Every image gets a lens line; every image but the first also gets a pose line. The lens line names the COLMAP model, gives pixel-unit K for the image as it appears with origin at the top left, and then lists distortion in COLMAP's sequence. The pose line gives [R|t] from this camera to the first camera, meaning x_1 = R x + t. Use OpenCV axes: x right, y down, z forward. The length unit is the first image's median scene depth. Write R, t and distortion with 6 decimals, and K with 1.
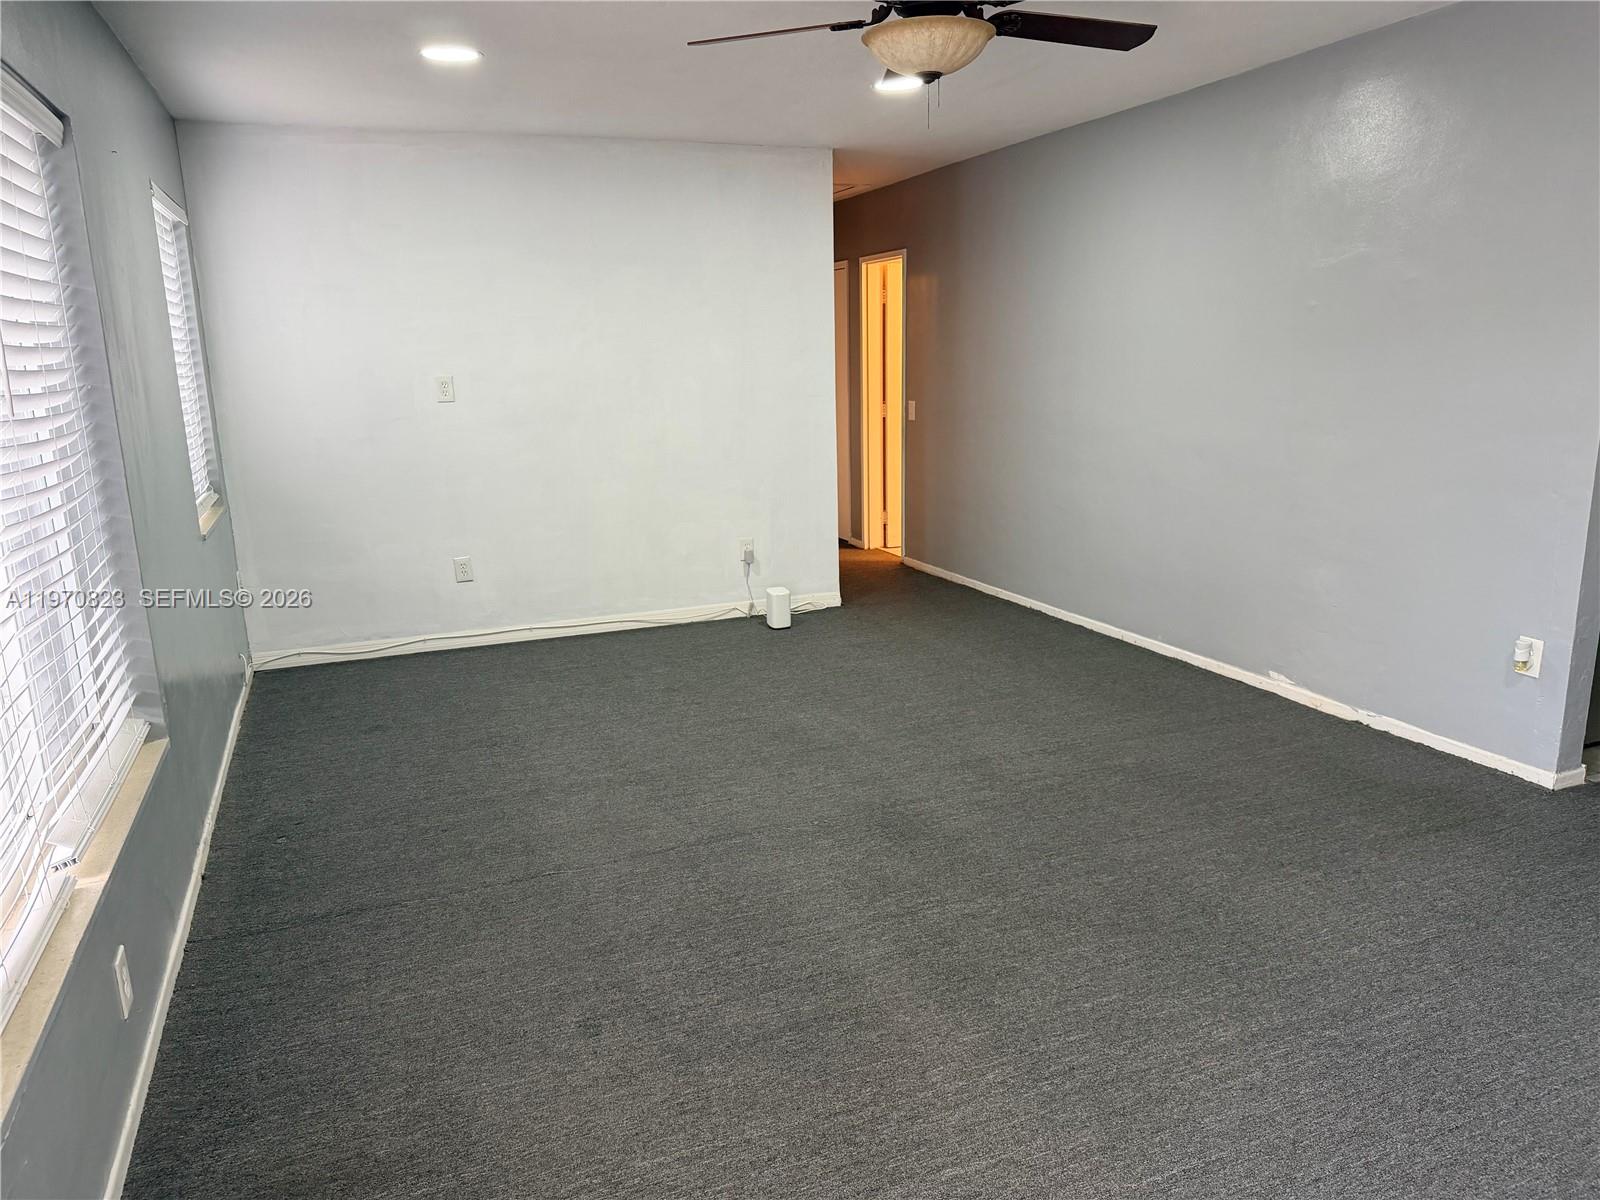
lens RADIAL K [[1117.9, 0, 800.4], [0, 1117.9, 623.5], [0, 0, 1]] dist [0.076569, -0.217747]
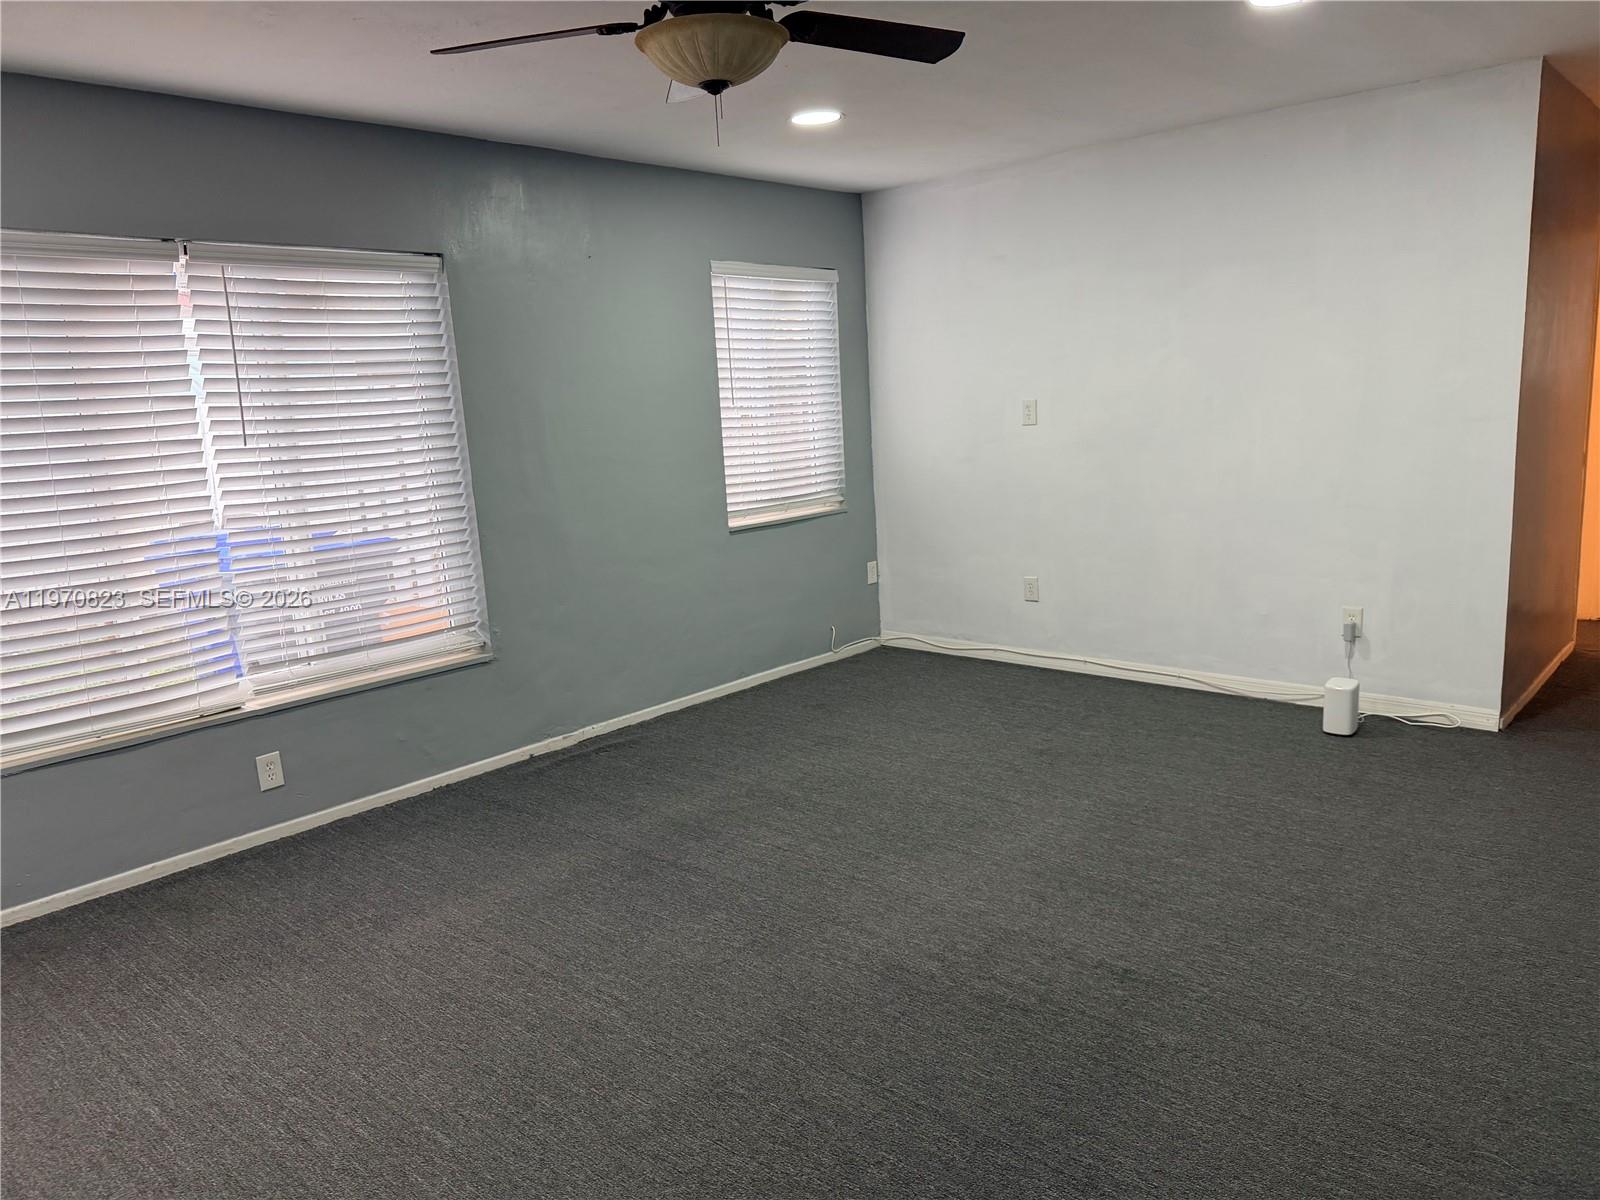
lens RADIAL K [[1109.6, 0, 800.0], [0, 1109.6, 600.0], [0, 0, 1]] dist [0.079610, -0.127306]
pose [[0.422854, 0.159189, -0.892106, 1.252919], [-0.168643, 0.981076, 0.095129, -0.243369], [0.890367, 0.110222, 0.441698, 0.921707]]
